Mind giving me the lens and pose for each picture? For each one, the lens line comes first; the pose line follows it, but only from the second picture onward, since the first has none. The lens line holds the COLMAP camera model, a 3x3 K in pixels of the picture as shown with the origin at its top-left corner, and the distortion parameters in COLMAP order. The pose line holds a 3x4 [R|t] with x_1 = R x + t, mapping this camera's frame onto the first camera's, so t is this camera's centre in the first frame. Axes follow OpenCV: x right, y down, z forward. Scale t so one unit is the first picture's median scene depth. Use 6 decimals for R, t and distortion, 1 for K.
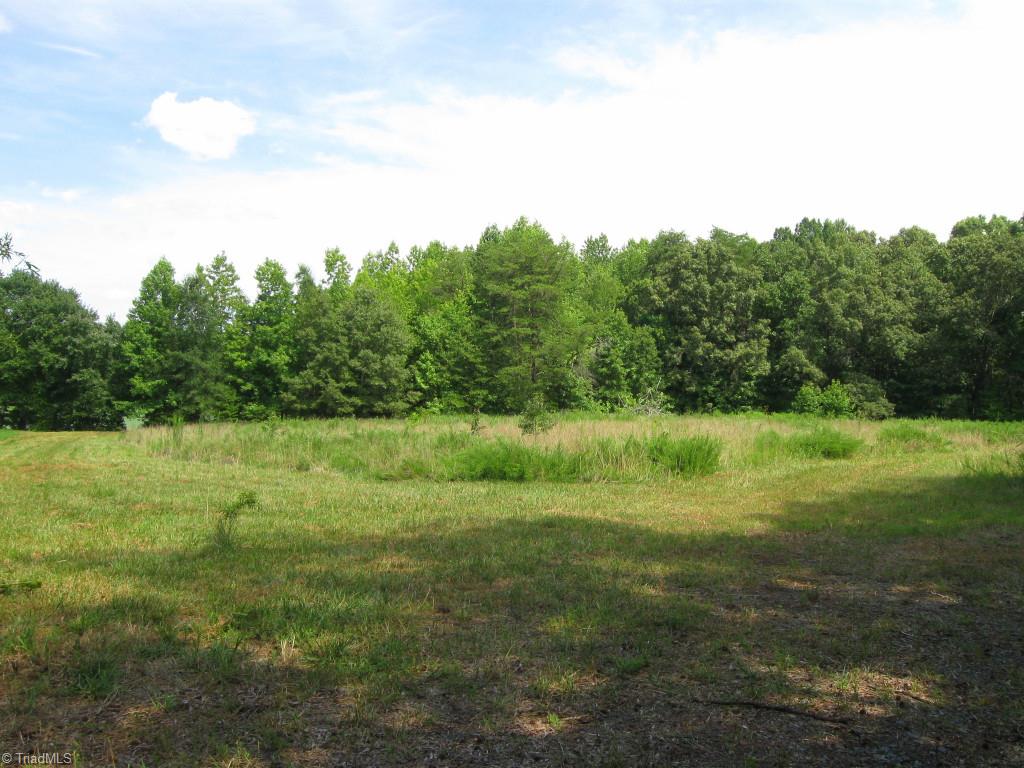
lens RADIAL K [[1058.0, 0, 510.1], [0, 1058.0, 384.3], [0, 0, 1]] dist [-0.081964, 0.000000]
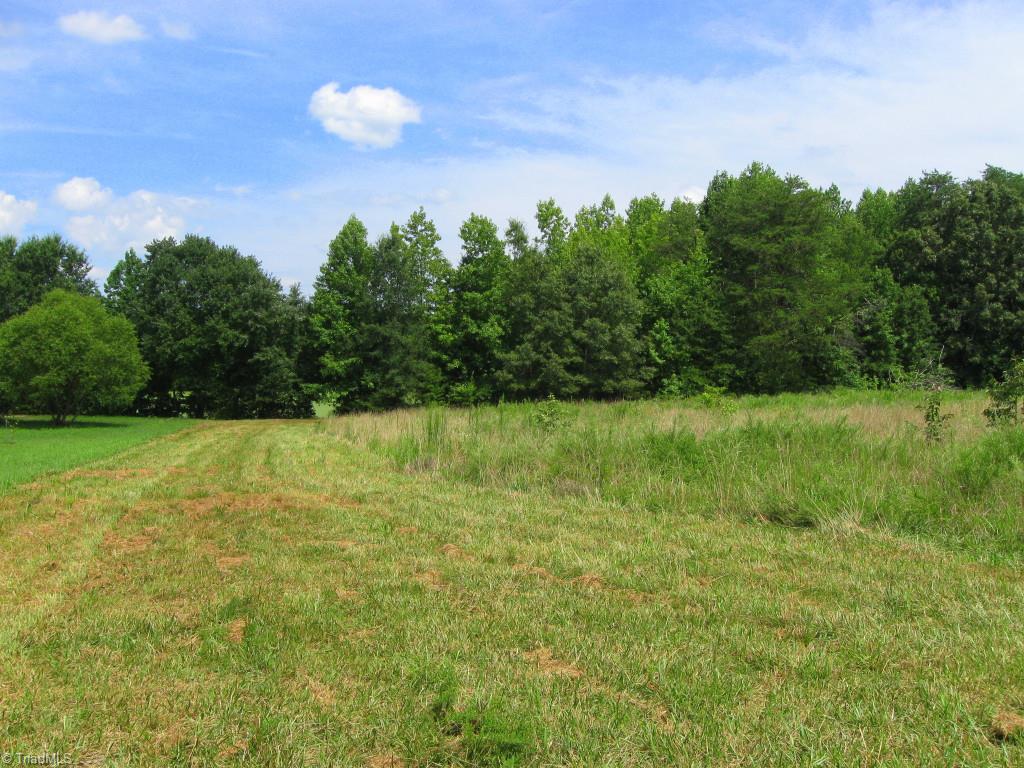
lens RADIAL K [[1058.0, 0, 516.5], [0, 1058.0, 382.6], [0, 0, 1]] dist [-0.081964, 0.000000]
pose [[0.989469, -0.014277, -0.144036, -0.074051], [0.016713, 0.999737, 0.015713, 0.004235], [0.143774, -0.017955, 0.989448, 0.155668]]
